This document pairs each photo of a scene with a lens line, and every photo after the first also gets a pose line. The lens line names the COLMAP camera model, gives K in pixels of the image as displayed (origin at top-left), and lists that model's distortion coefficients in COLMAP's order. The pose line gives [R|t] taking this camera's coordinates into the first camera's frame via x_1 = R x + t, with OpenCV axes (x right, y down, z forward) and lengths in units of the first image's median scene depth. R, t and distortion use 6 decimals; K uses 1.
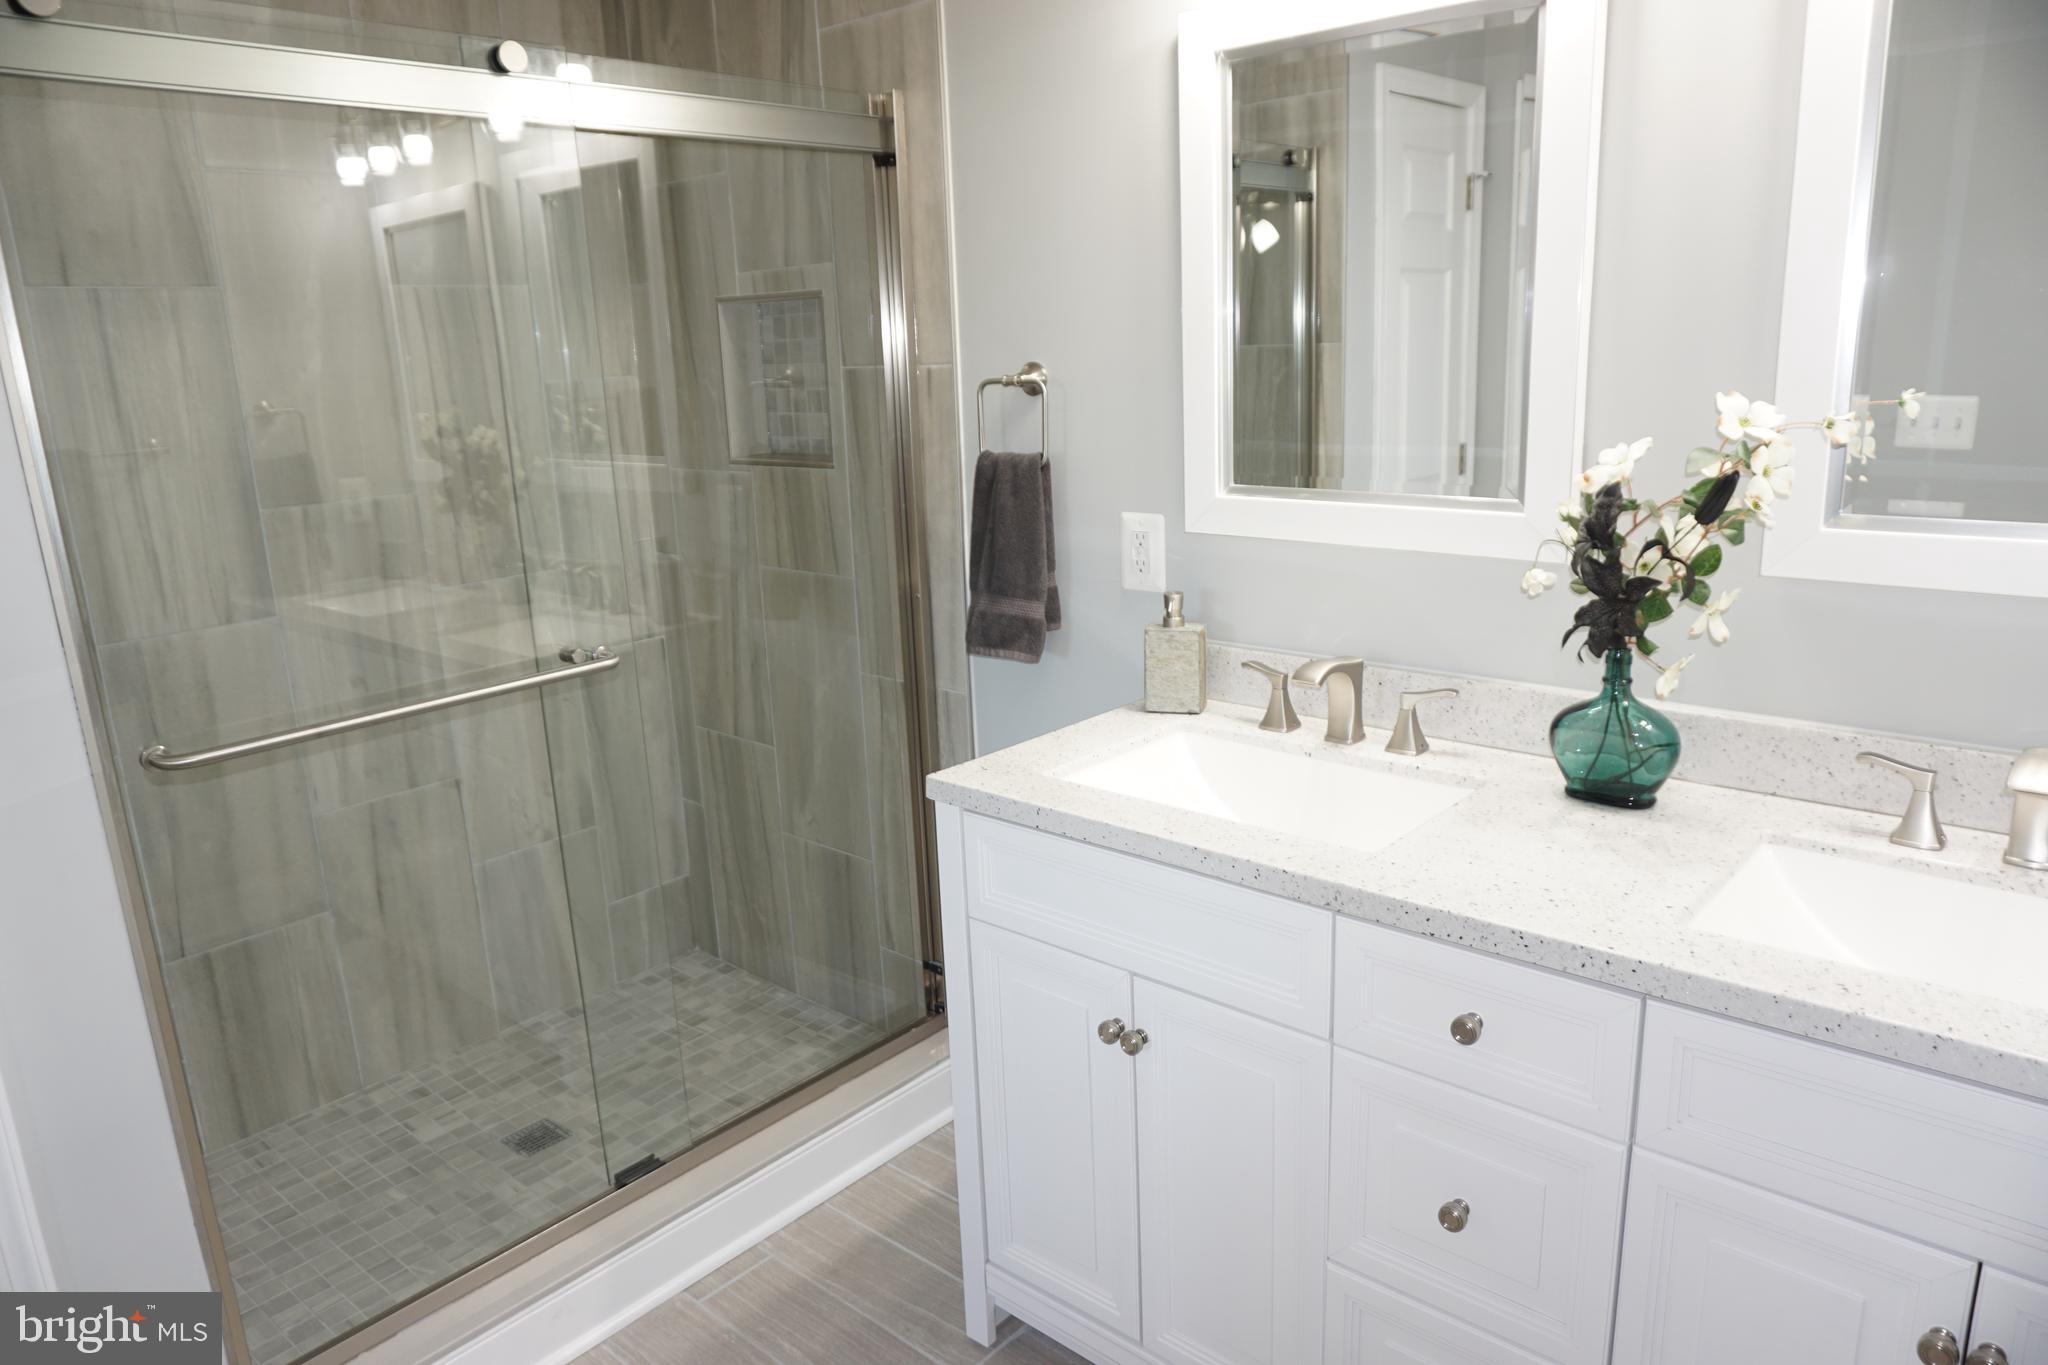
lens RADIAL K [[1372.4, 0, 1026.1], [0, 1372.4, 691.9], [0, 0, 1]] dist [-0.010387, -0.002682]
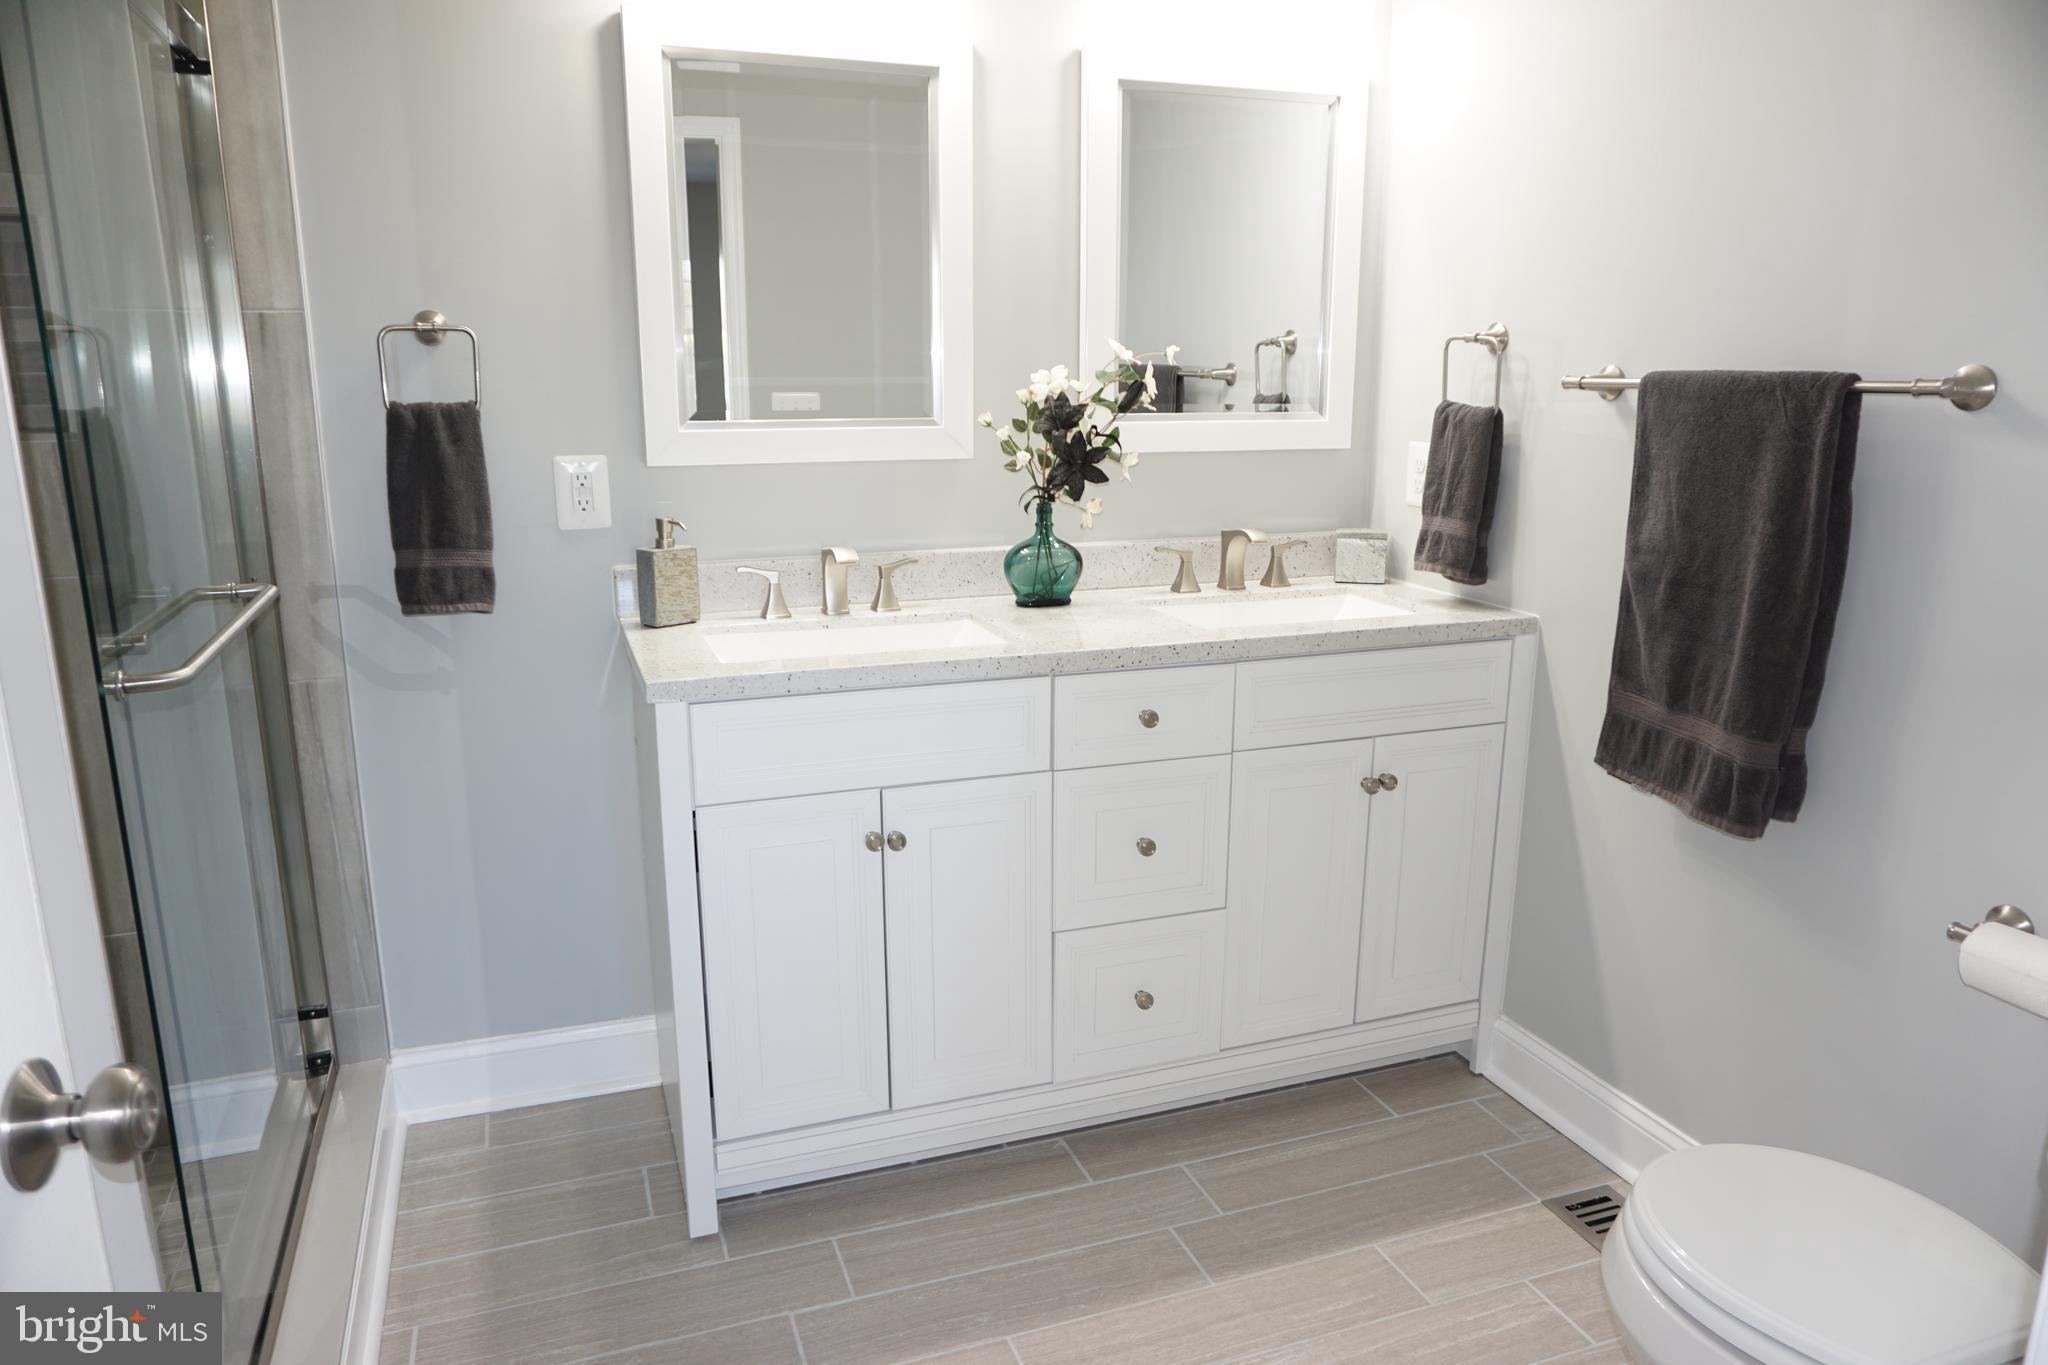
lens RADIAL K [[1372.4, 0, 1018.2], [0, 1372.4, 675.6], [0, 0, 1]] dist [-0.010387, -0.002682]
pose [[0.496618, -0.159627, 0.853165, -0.873728], [0.208547, 0.976093, 0.061235, 0.054797], [-0.842543, 0.147515, 0.518035, 0.238812]]
